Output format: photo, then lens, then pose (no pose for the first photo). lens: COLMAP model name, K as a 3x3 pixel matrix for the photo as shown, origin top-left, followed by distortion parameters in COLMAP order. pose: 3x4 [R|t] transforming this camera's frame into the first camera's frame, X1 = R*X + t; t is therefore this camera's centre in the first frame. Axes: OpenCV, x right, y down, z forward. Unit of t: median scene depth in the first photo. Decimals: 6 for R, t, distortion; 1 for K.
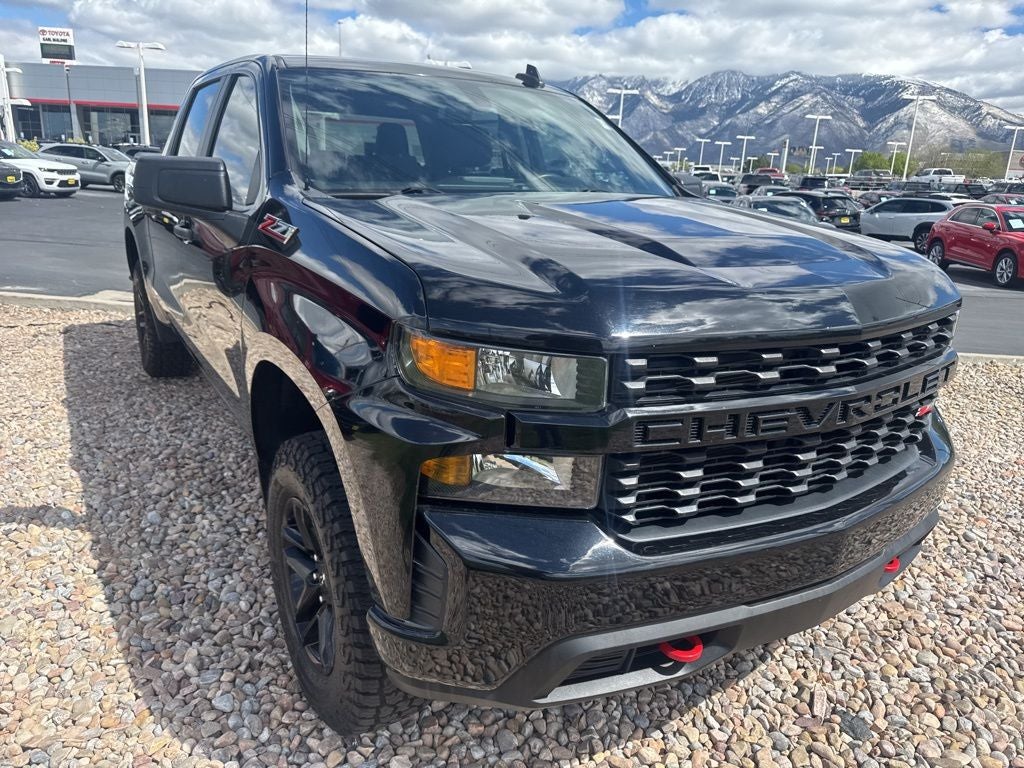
lens RADIAL K [[729.0, 0, 518.9], [0, 729.0, 385.5], [0, 0, 1]] dist [0.008826, -0.013393]
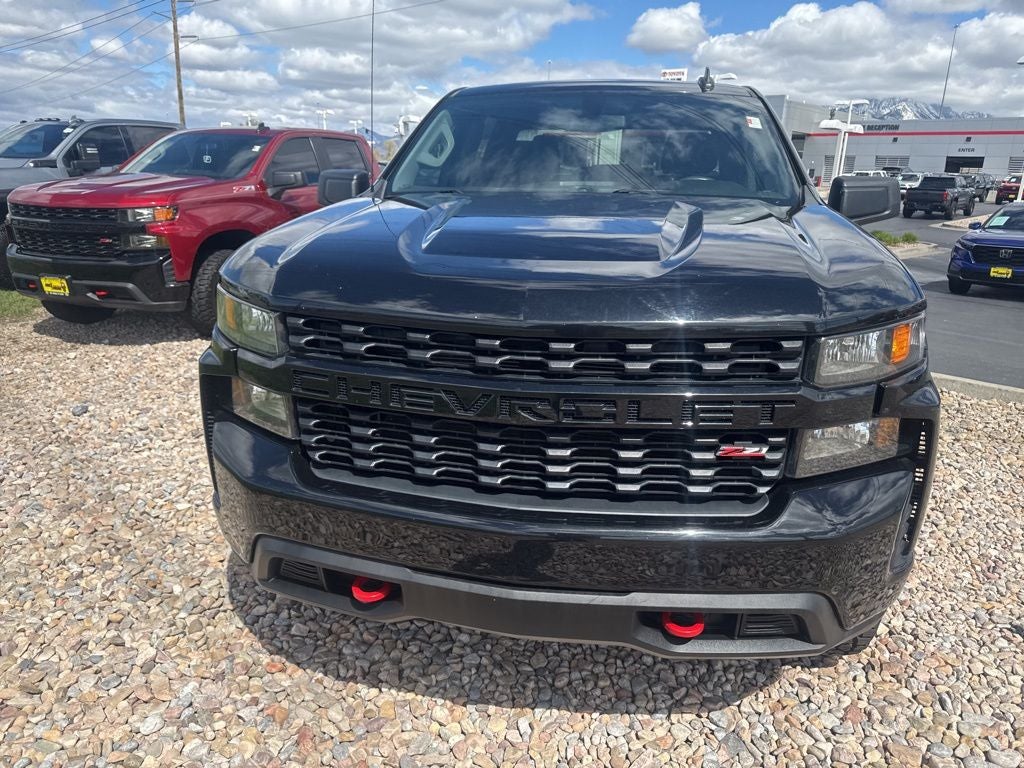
lens RADIAL K [[729.0, 0, 518.4], [0, 729.0, 387.8], [0, 0, 1]] dist [0.008826, -0.013393]
pose [[0.745390, 0.162341, -0.646559, 0.619404], [-0.176998, 0.983279, 0.042833, -0.019560], [0.642701, 0.082512, 0.761661, 0.158379]]
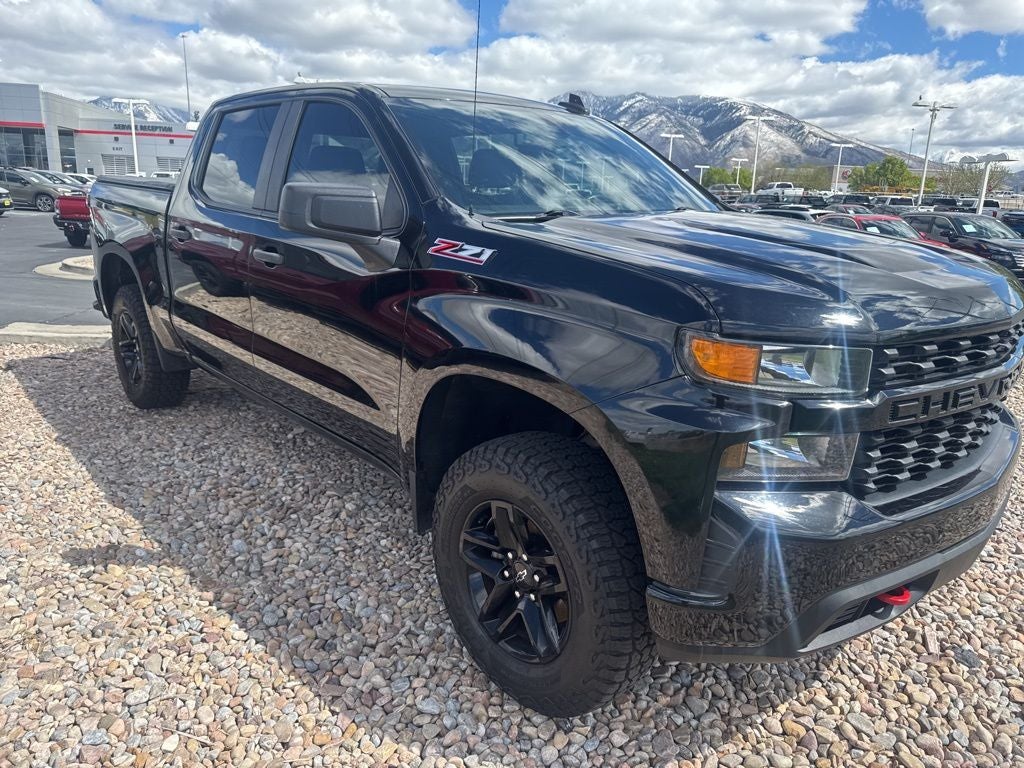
lens RADIAL K [[729.0, 0, 516.5], [0, 729.0, 380.7], [0, 0, 1]] dist [0.008826, -0.013393]
pose [[0.984063, -0.054228, 0.169348, -0.324964], [0.058819, 0.998022, -0.022207, 0.003006], [-0.167808, 0.031814, 0.985306, -0.042208]]
